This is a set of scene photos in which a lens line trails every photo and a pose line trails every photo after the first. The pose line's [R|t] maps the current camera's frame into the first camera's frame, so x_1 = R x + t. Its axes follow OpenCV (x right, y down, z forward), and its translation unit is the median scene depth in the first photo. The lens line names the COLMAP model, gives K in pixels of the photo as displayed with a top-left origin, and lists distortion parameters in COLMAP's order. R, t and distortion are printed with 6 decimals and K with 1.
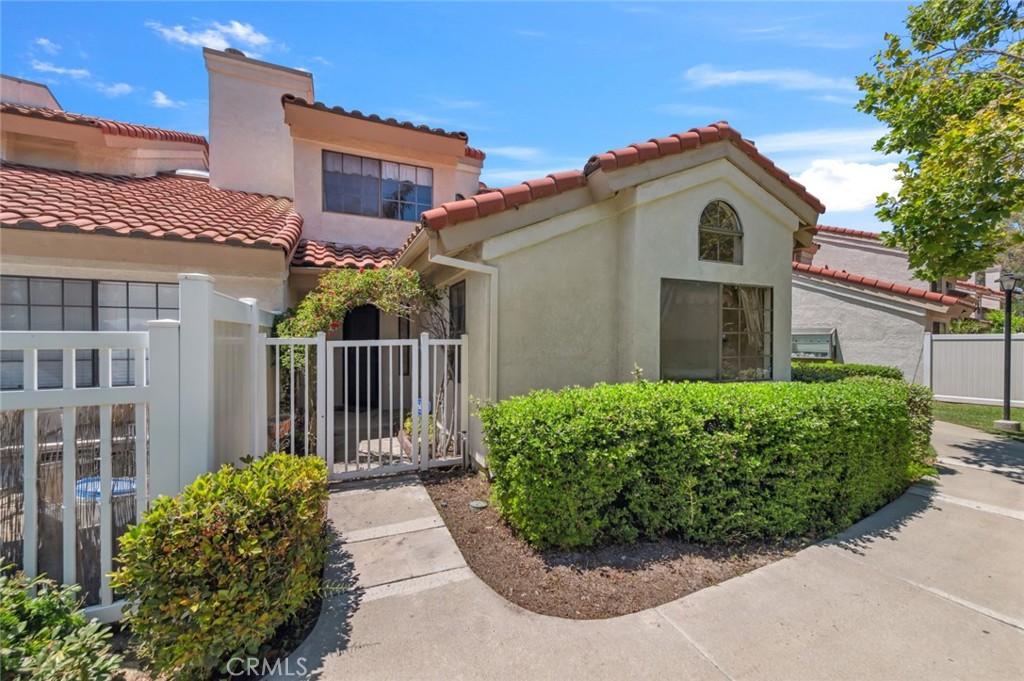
lens RADIAL K [[406.0, 0, 512.1], [0, 406.0, 344.4], [0, 0, 1]] dist [0.009808, -0.000767]
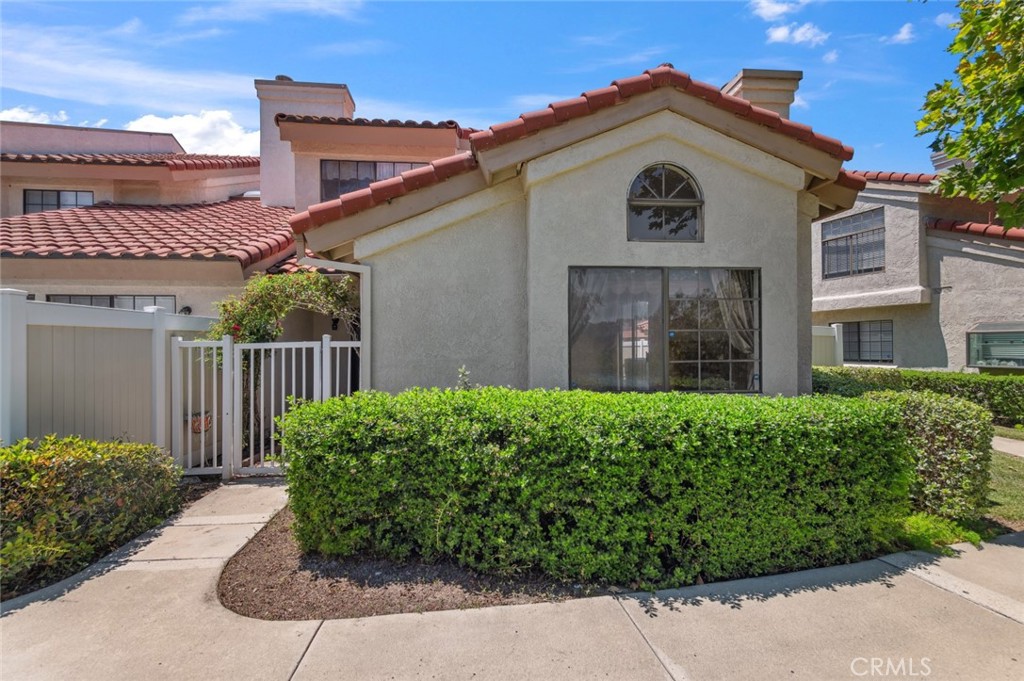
lens RADIAL K [[469.2, 0, 512.3], [0, 469.2, 343.5], [0, 0, 1]] dist [0.012436, -0.001240]
pose [[0.948151, -0.007458, -0.317733, 0.571135], [0.002516, 0.999869, -0.015960, 0.011762], [0.317810, 0.014333, 0.948046, 0.047498]]
